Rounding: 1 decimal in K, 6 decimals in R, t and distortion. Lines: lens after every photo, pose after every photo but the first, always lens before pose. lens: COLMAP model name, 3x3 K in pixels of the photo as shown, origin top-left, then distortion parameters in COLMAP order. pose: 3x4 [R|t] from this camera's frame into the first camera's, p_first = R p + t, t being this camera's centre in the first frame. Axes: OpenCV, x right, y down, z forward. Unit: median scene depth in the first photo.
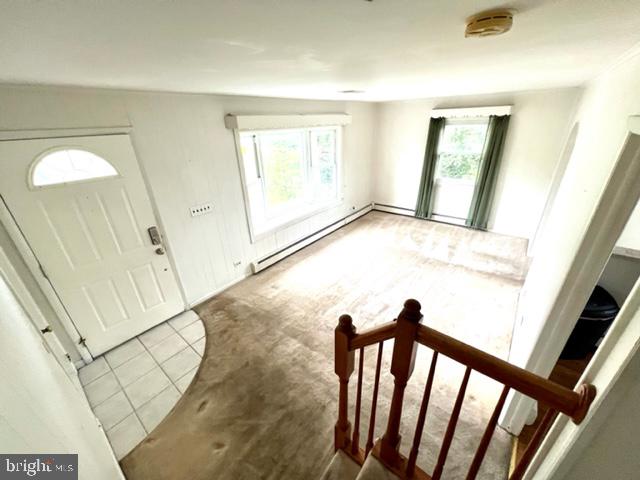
lens RADIAL K [[257.7, 0, 320.0], [0, 257.7, 240.0], [0, 0, 1]] dist [0.000365, 0.000067]
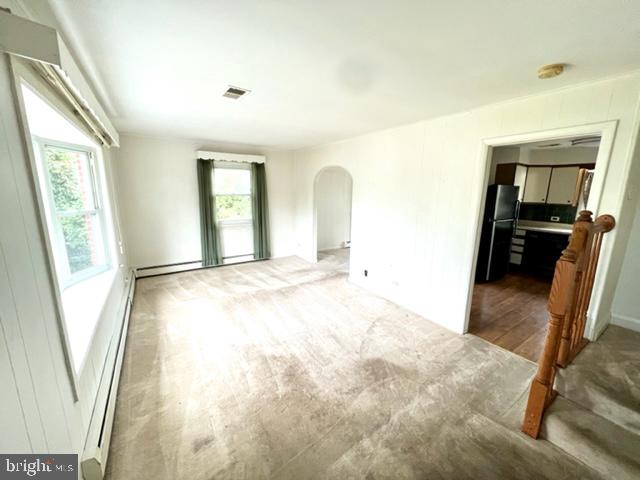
lens RADIAL K [[256.0, 0, 320.0], [0, 256.0, 240.0], [0, 0, 1]] dist [-0.001549, -0.000273]
pose [[0.301246, -0.145292, 0.942412, -0.357387], [0.382494, 0.923738, 0.020148, -0.053169], [-0.873470, 0.354398, 0.333846, 0.416290]]
